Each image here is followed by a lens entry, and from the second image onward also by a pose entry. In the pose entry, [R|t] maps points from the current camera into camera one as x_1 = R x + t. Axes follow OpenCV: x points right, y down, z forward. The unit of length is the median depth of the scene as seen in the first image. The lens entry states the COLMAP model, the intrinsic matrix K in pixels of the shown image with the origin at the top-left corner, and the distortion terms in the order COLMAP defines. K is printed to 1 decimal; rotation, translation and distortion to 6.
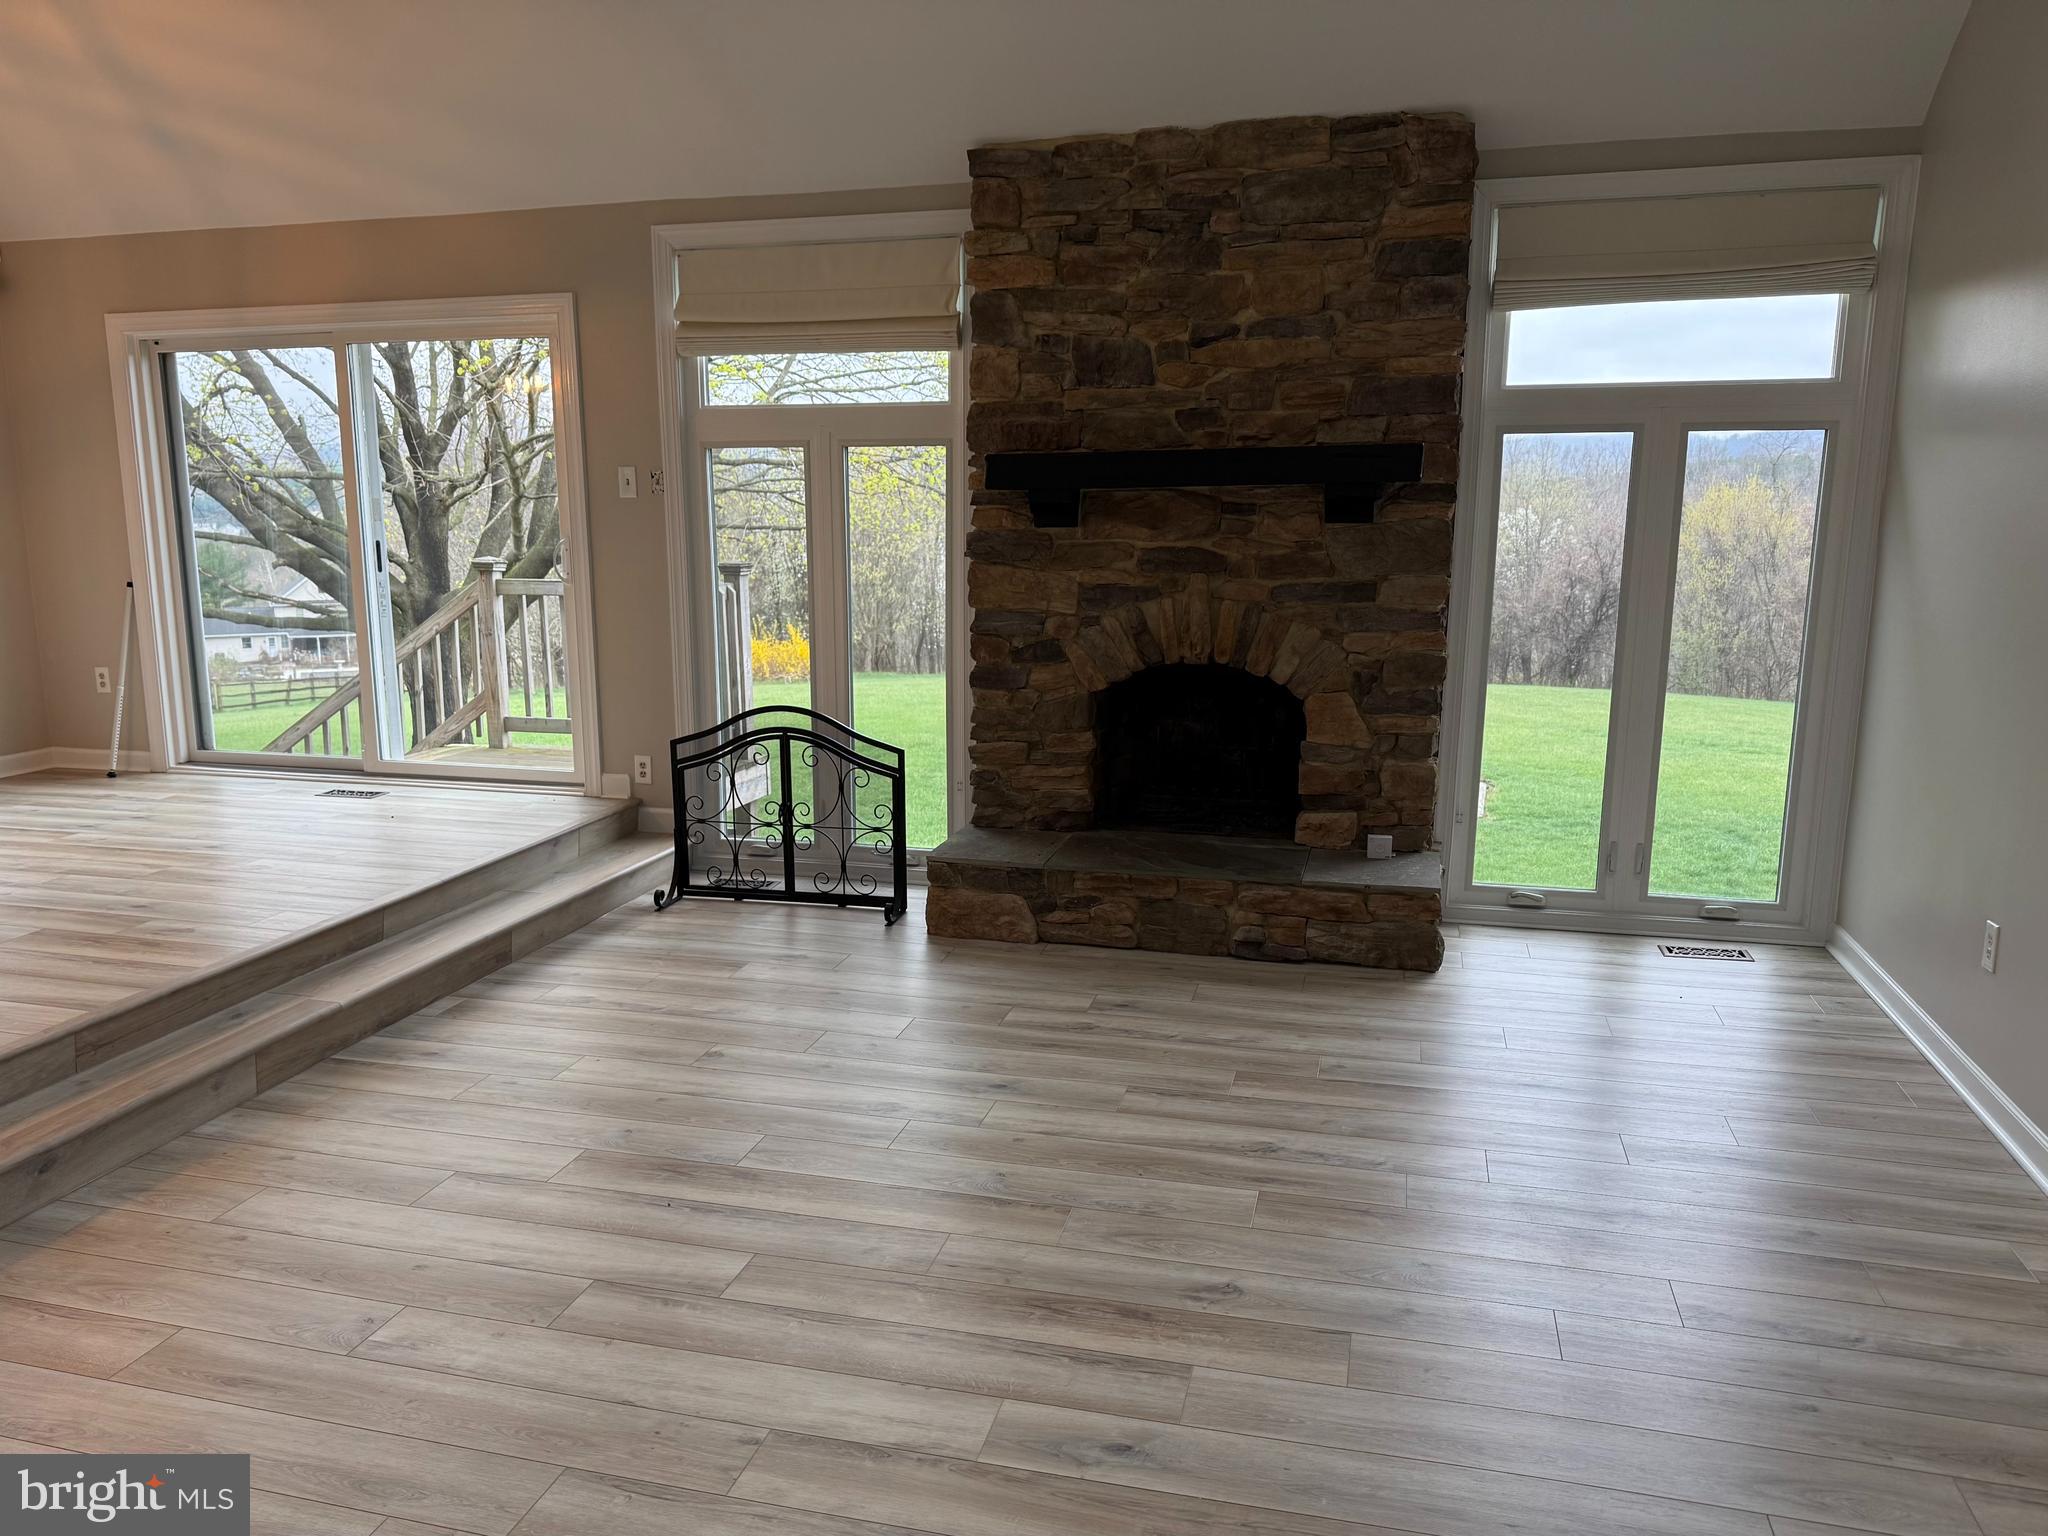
lens RADIAL K [[1398.5, 0, 1024.0], [0, 1398.5, 768.0], [0, 0, 1]] dist [0.148983, -0.191652]
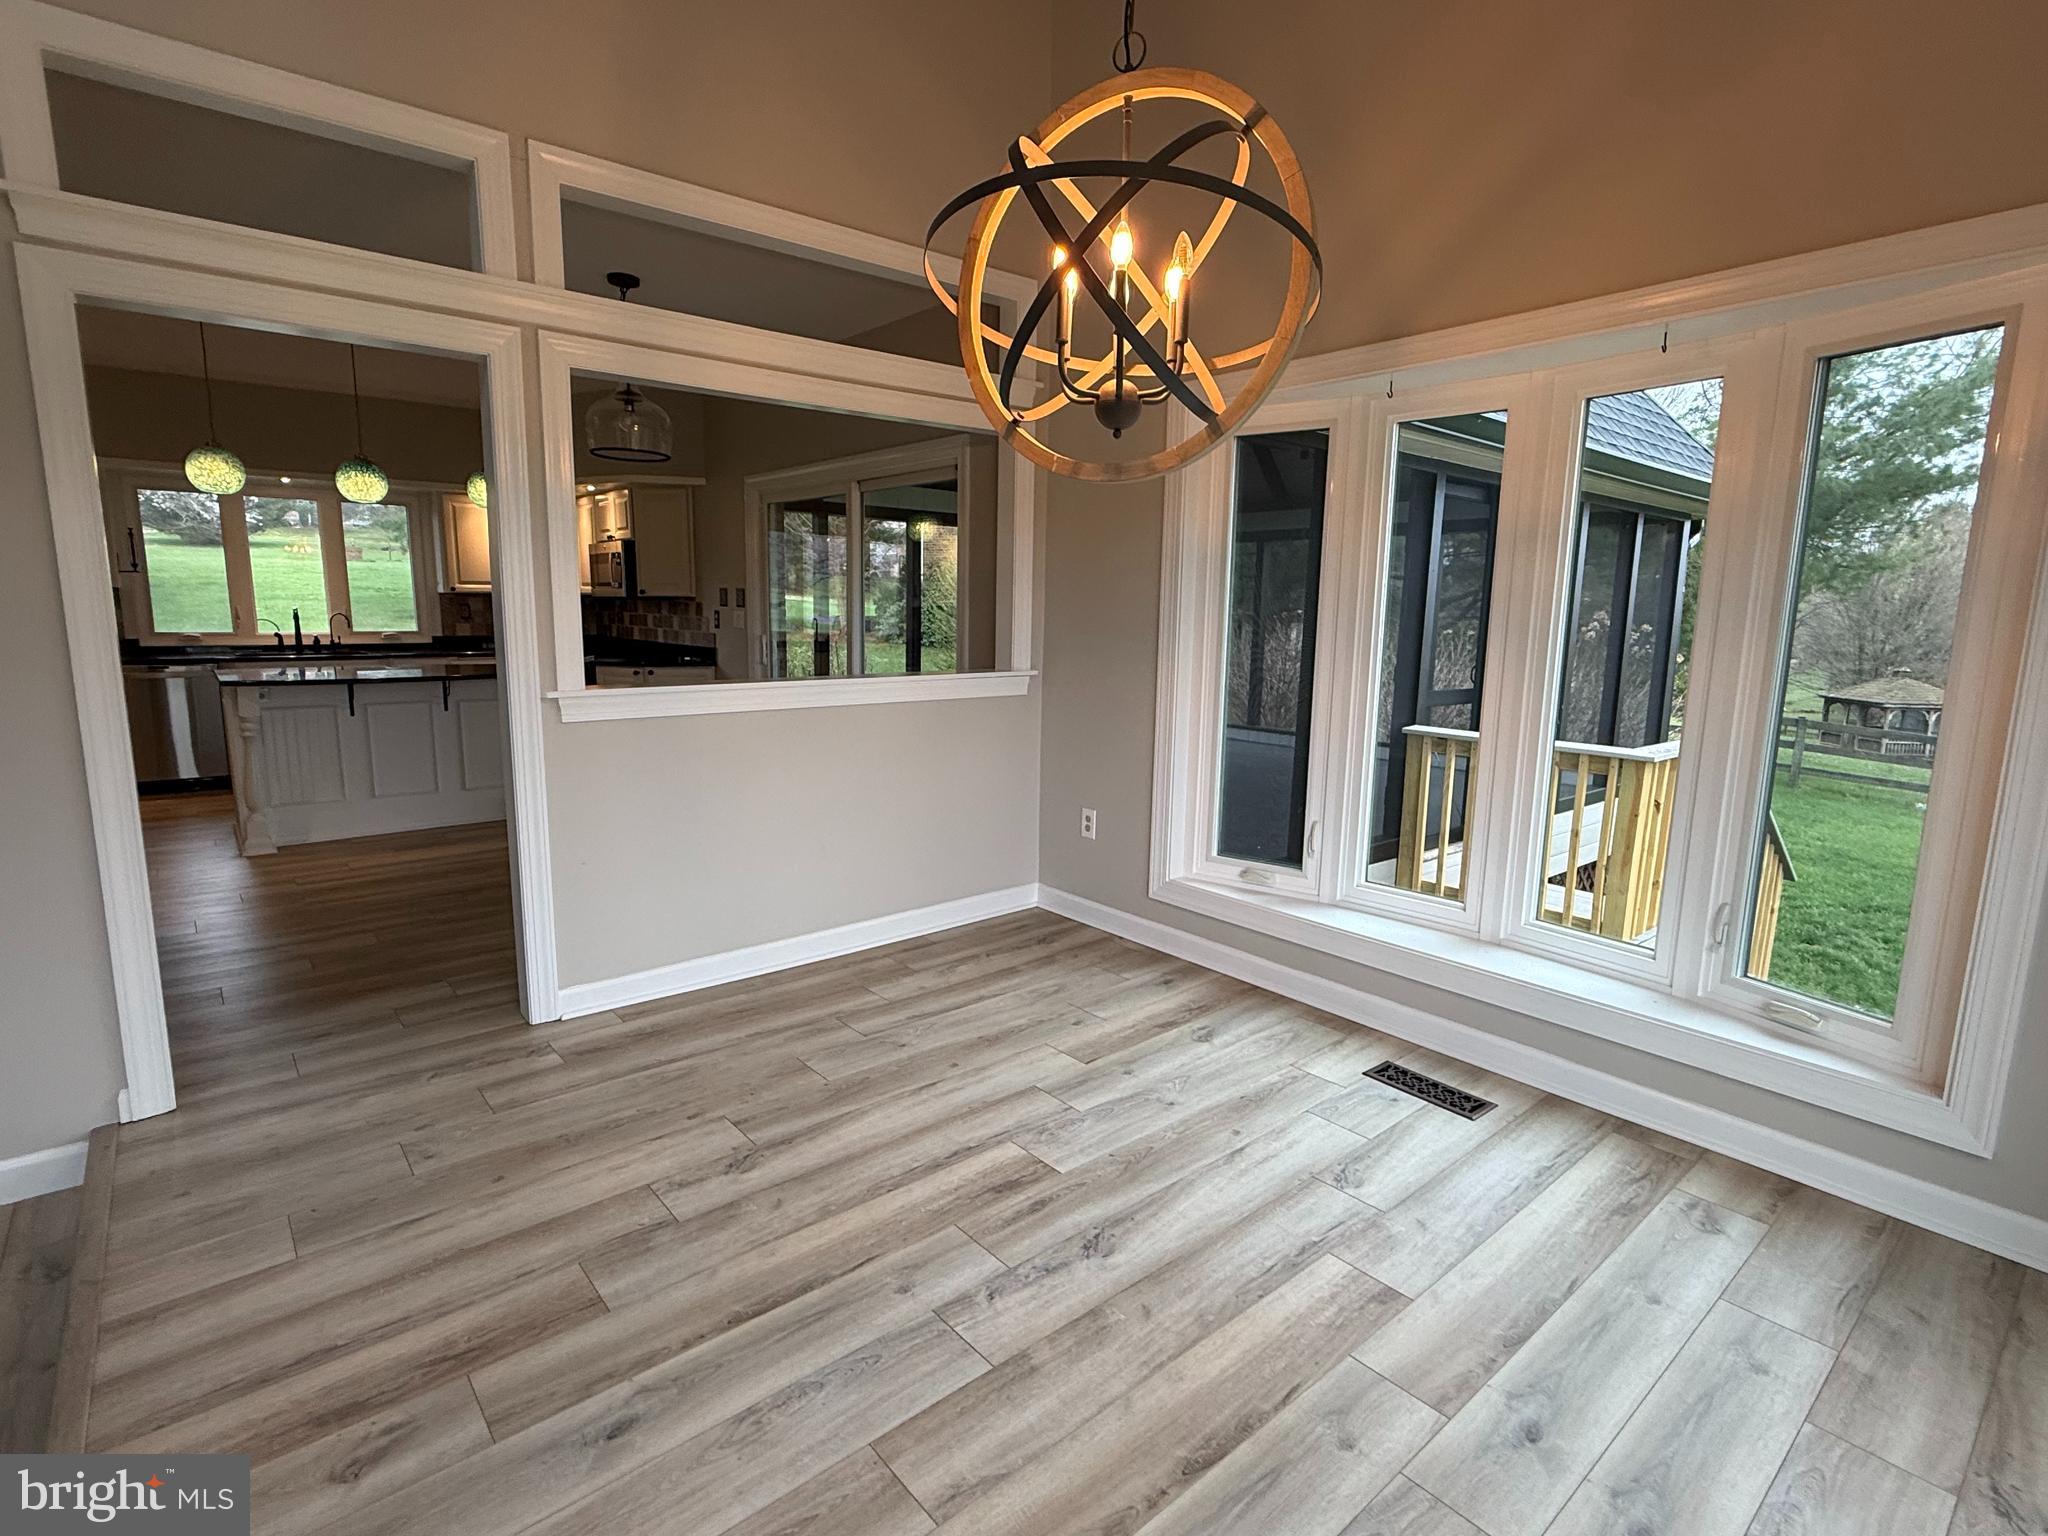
lens RADIAL K [[1001.7, 0, 1020.5], [0, 1001.7, 769.4], [0, 0, 1]] dist [-0.000028, -0.000107]
pose [[-0.607454, 0.117524, -0.785613, -0.456151], [-0.159576, 0.950779, 0.265620, -0.231931], [0.778162, 0.286717, -0.558800, 1.235687]]
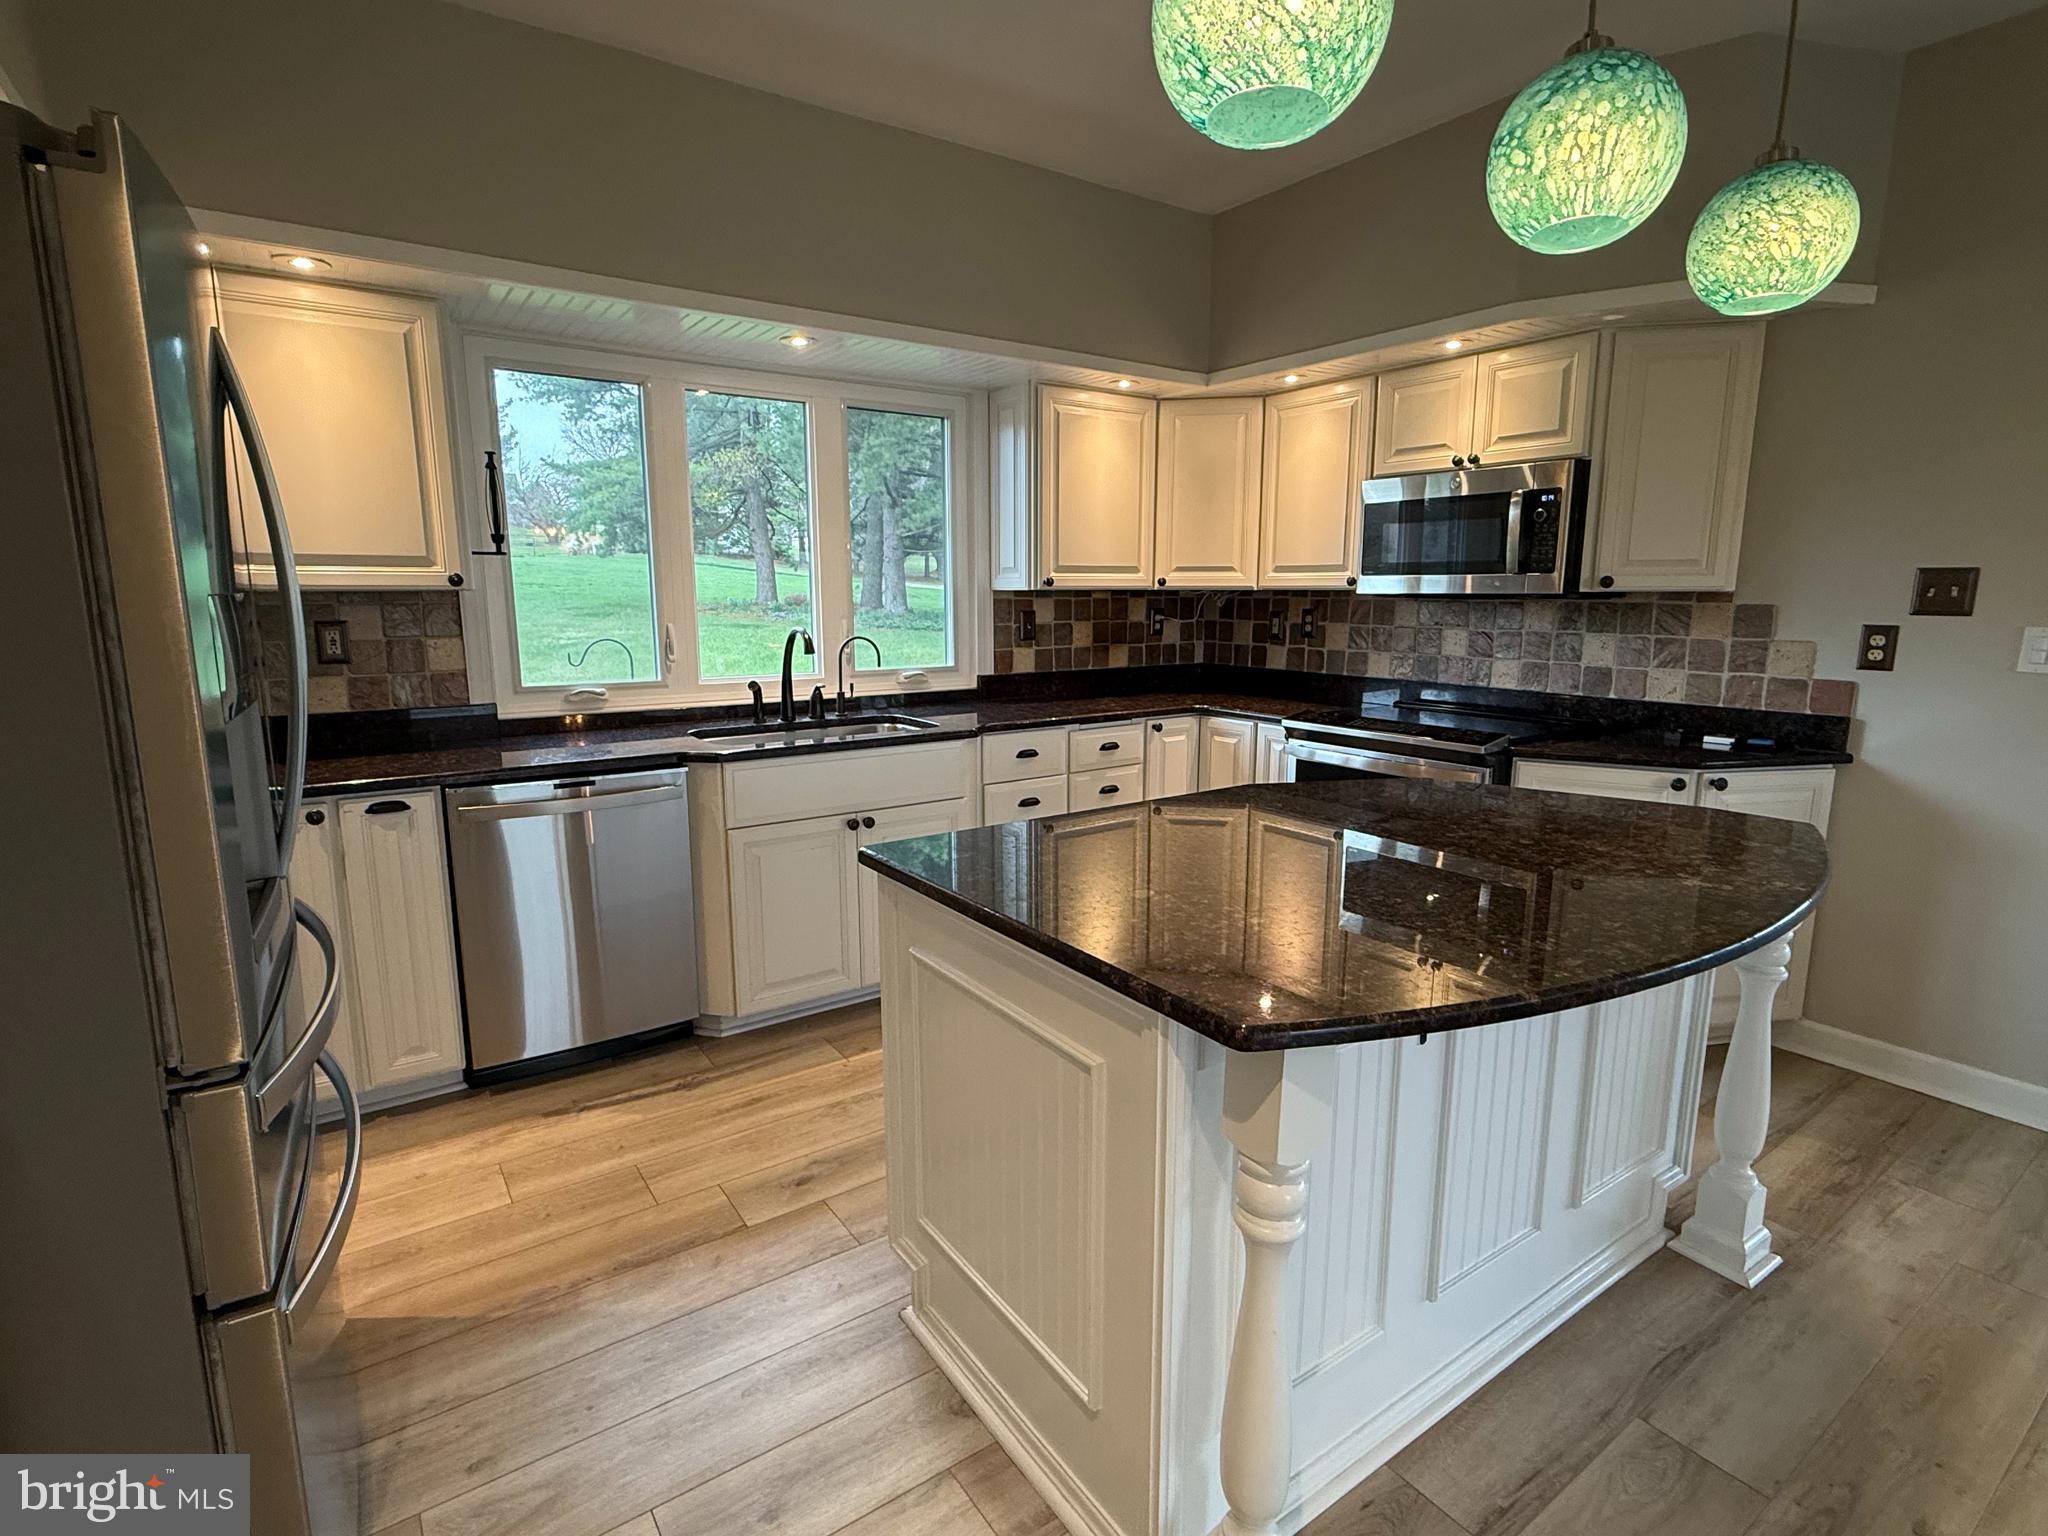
lens RADIAL K [[1013.7, 0, 1024.0], [0, 1013.7, 768.0], [0, 0, 1]] dist [-0.010222, 0.000543]
pose [[-0.678026, 0.117692, -0.725554, -0.592050], [-0.138604, 0.948918, 0.283448, -0.013643], [0.721851, 0.292750, -0.627079, 0.049724]]
